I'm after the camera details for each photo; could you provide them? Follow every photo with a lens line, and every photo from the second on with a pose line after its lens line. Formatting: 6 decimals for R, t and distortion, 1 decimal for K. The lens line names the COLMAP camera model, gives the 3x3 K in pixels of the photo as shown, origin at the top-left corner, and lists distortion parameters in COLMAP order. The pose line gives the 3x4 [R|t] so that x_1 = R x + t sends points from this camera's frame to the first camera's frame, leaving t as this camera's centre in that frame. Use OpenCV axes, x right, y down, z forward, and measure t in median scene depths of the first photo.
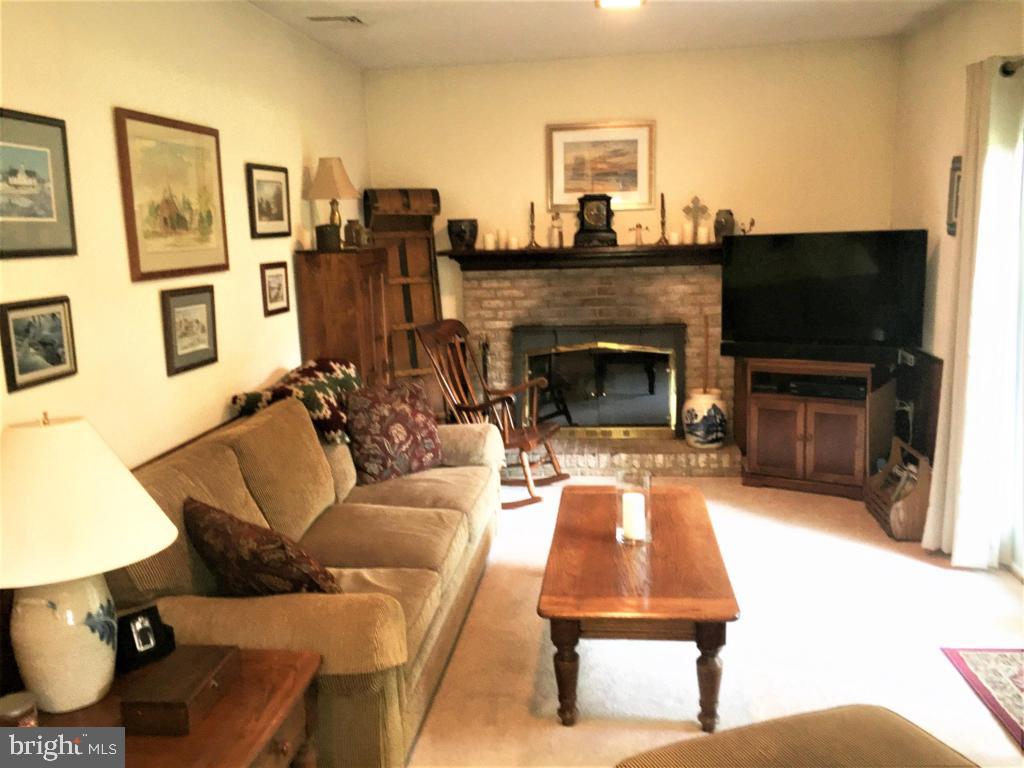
lens RADIAL K [[900.4, 0, 510.2], [0, 900.4, 385.6], [0, 0, 1]] dist [0.107913, -0.121185]
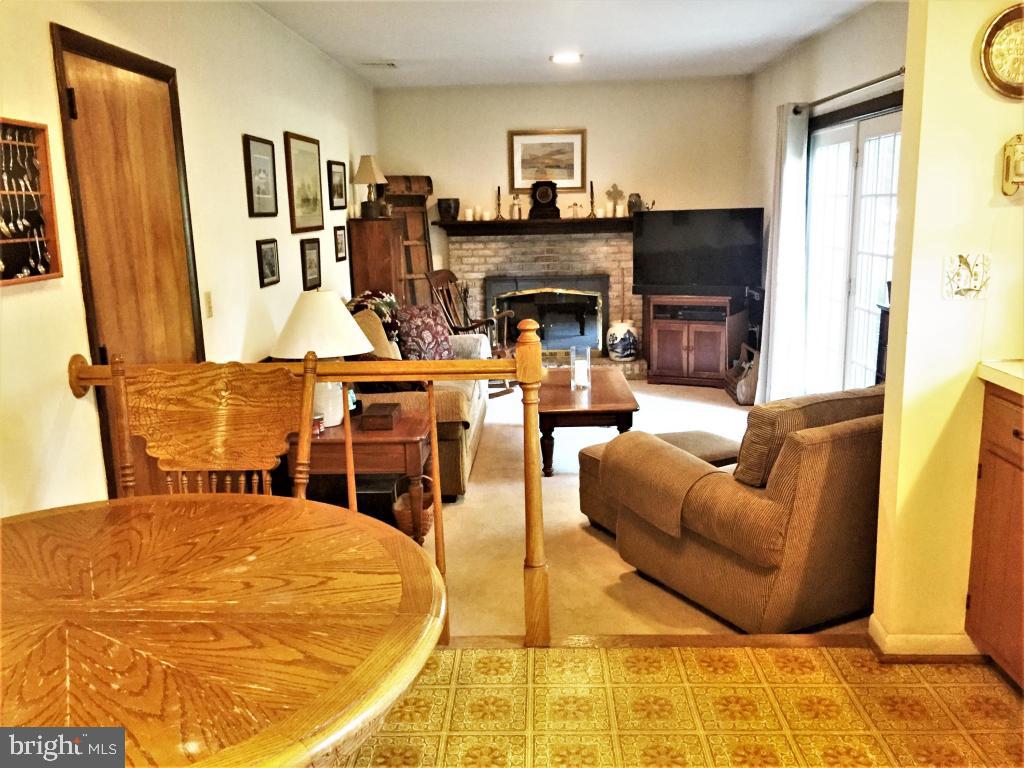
lens RADIAL K [[900.4, 0, 517.4], [0, 900.4, 382.9], [0, 0, 1]] dist [0.107913, -0.121185]
pose [[0.995502, -0.011532, 0.094037, -0.085585], [0.009914, 0.999795, 0.017658, 0.077935], [-0.094221, -0.016646, 0.995412, -0.408499]]
